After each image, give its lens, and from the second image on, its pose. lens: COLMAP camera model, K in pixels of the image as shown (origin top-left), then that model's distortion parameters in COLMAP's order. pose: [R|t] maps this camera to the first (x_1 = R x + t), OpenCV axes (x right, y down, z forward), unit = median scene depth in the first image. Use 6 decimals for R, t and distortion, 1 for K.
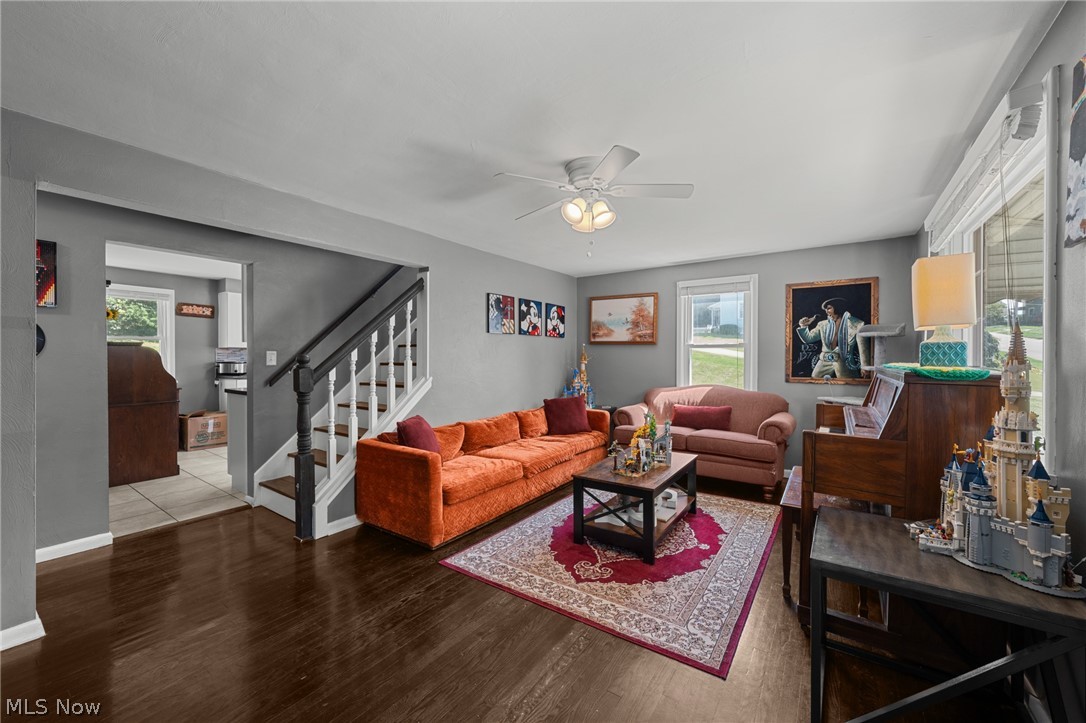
lens RADIAL K [[418.7, 0, 543.0], [0, 418.7, 361.5], [0, 0, 1]] dist [-0.001001, -0.000315]
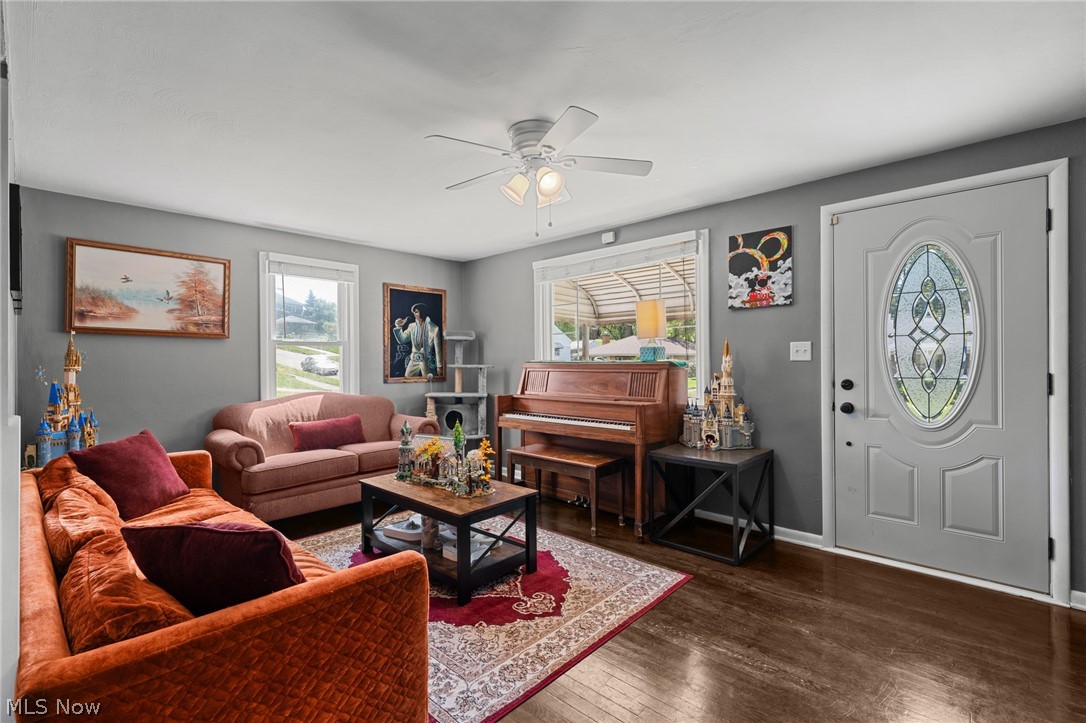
lens RADIAL K [[489.9, 0, 543.0], [0, 489.9, 361.5], [0, 0, 1]] dist [0.000961, -0.000048]
pose [[0.145740, -0.006791, 0.989300, -0.516076], [0.016889, 0.999848, 0.004375, 0.000200], [-0.989179, 0.016071, 0.145833, 0.495049]]
